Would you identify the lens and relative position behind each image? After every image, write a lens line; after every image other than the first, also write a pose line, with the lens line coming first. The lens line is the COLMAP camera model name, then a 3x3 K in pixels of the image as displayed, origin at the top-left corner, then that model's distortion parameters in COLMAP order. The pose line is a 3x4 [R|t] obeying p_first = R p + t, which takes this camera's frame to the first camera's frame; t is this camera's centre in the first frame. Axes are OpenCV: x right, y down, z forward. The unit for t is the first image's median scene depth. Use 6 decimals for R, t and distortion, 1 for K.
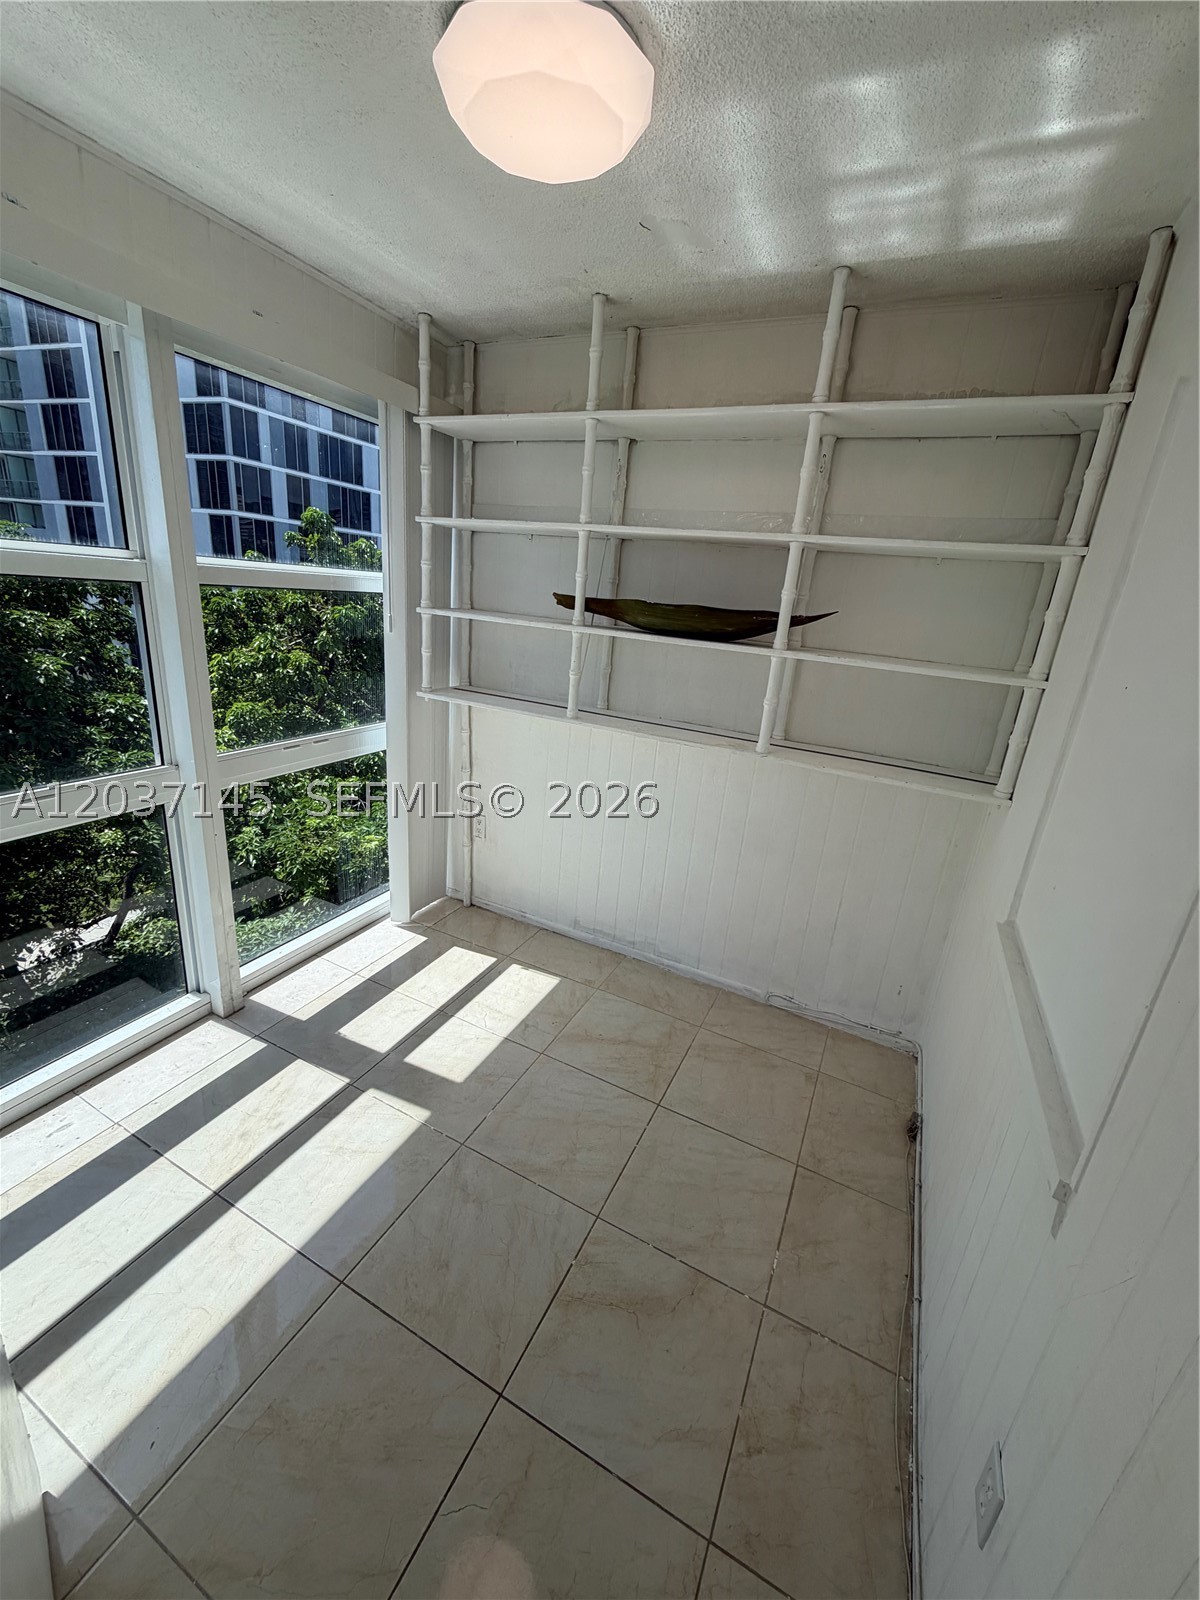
lens RADIAL K [[639.1, 0, 591.5], [0, 639.1, 798.3], [0, 0, 1]] dist [-0.000307, -0.000087]
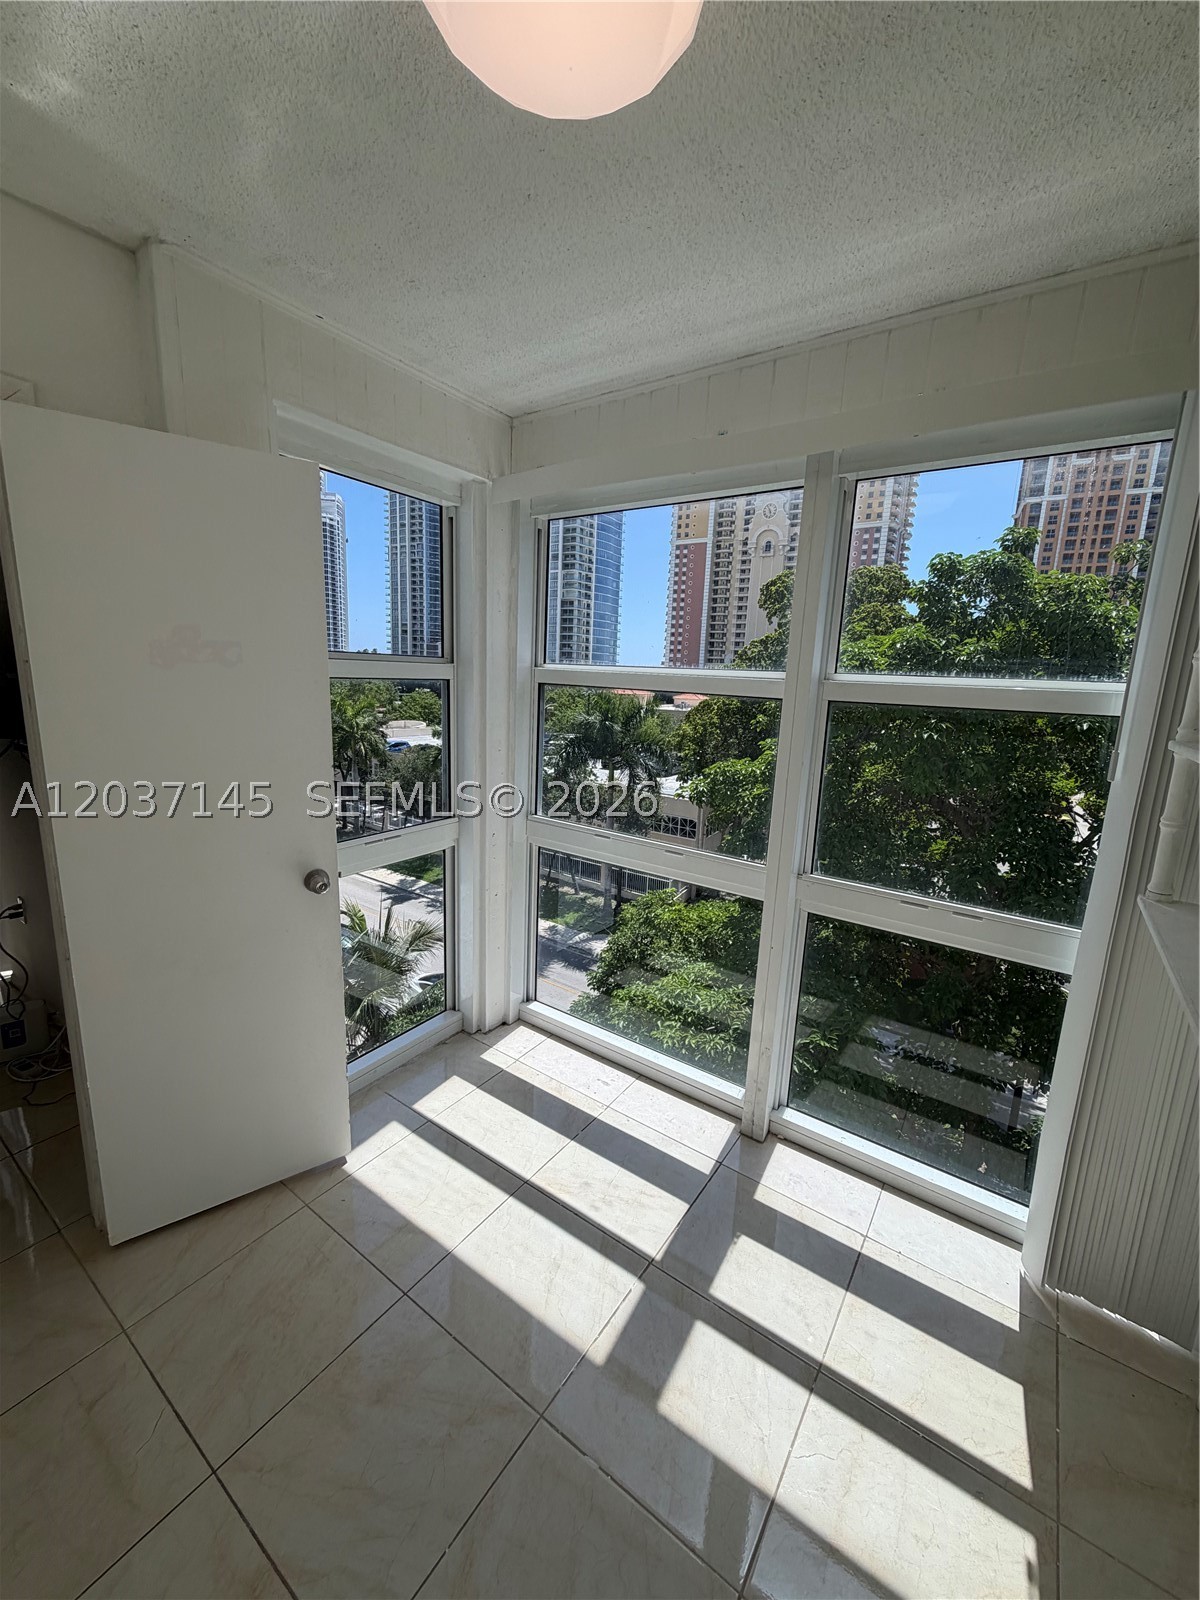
lens RADIAL K [[639.1, 0, 594.2], [0, 639.1, 791.2], [0, 0, 1]] dist [-0.000307, -0.000087]
pose [[-0.156709, 0.099912, -0.982578, 0.365752], [-0.348217, 0.925394, 0.149634, -0.205236], [0.924222, 0.365600, -0.110226, 0.740807]]
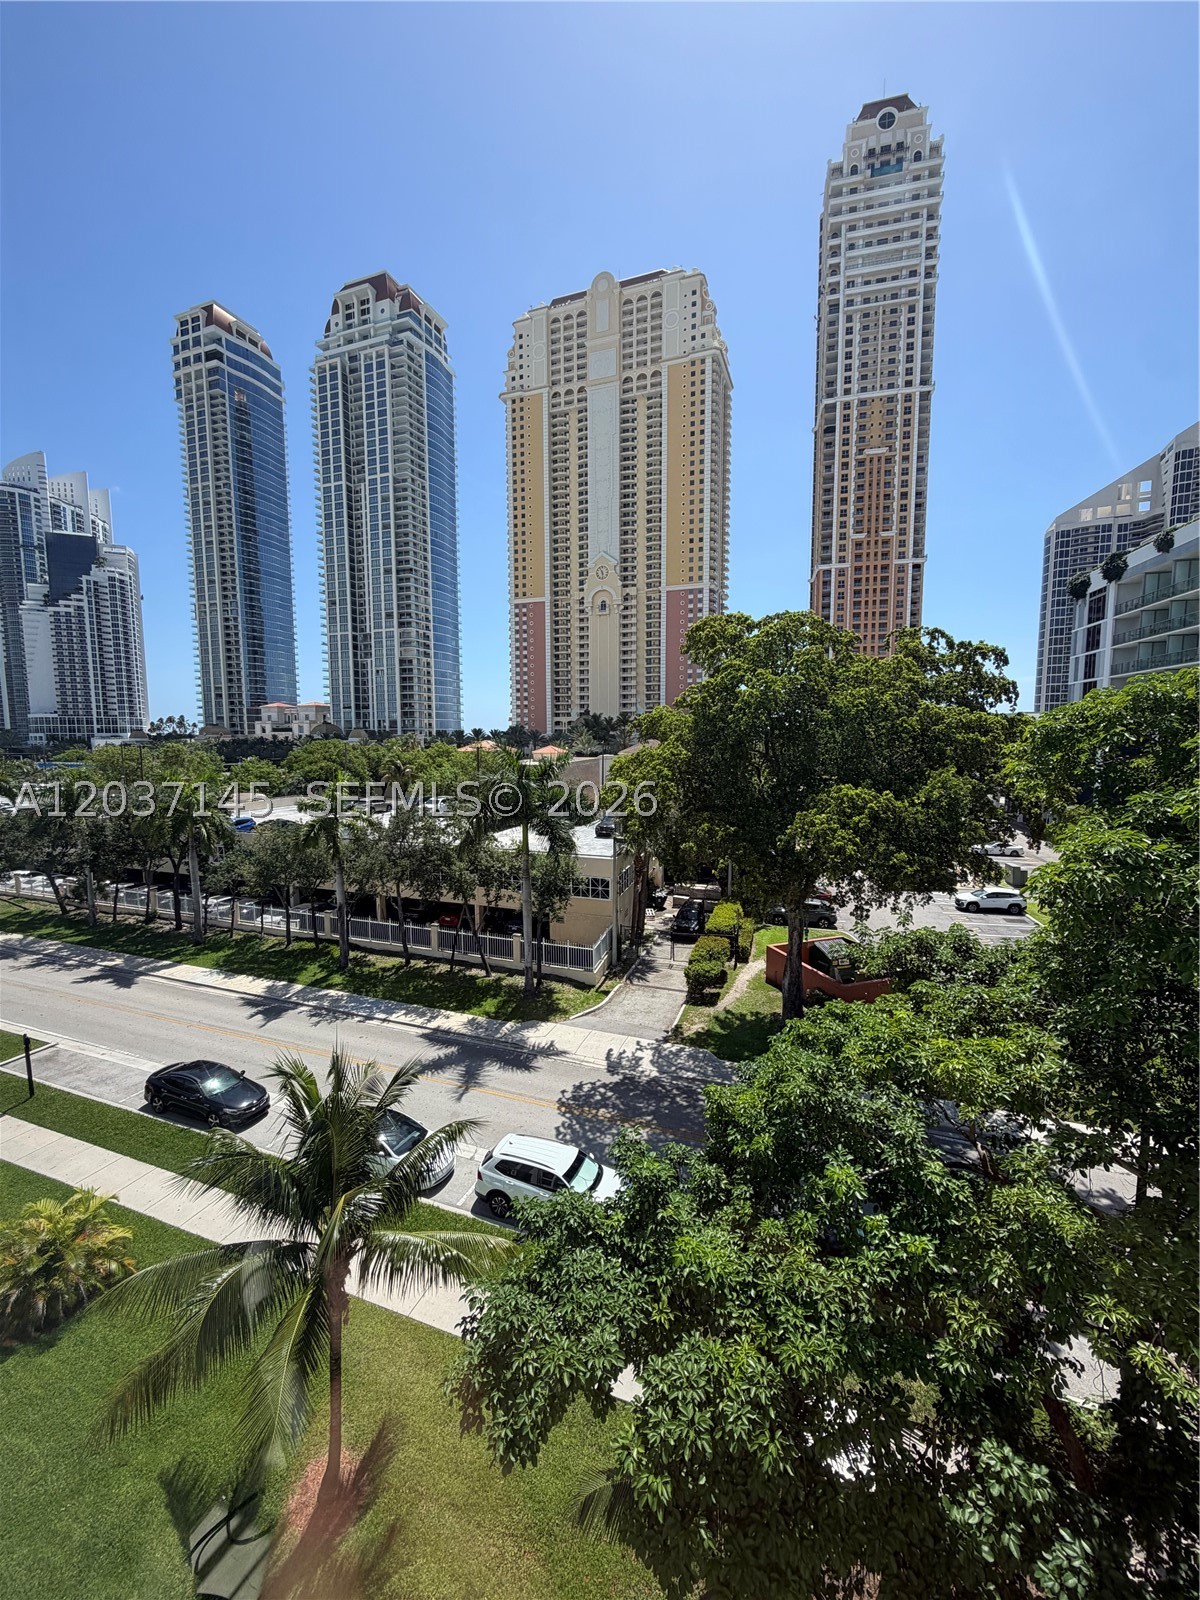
lens RADIAL K [[639.1, 0, 597.3], [0, 639.1, 793.0], [0, 0, 1]] dist [-0.000307, -0.000087]
pose [[0.090977, 0.020882, -0.995634, 0.314833], [-0.292681, 0.956187, -0.006689, -0.185760], [0.951872, 0.292012, 0.093103, 0.677798]]
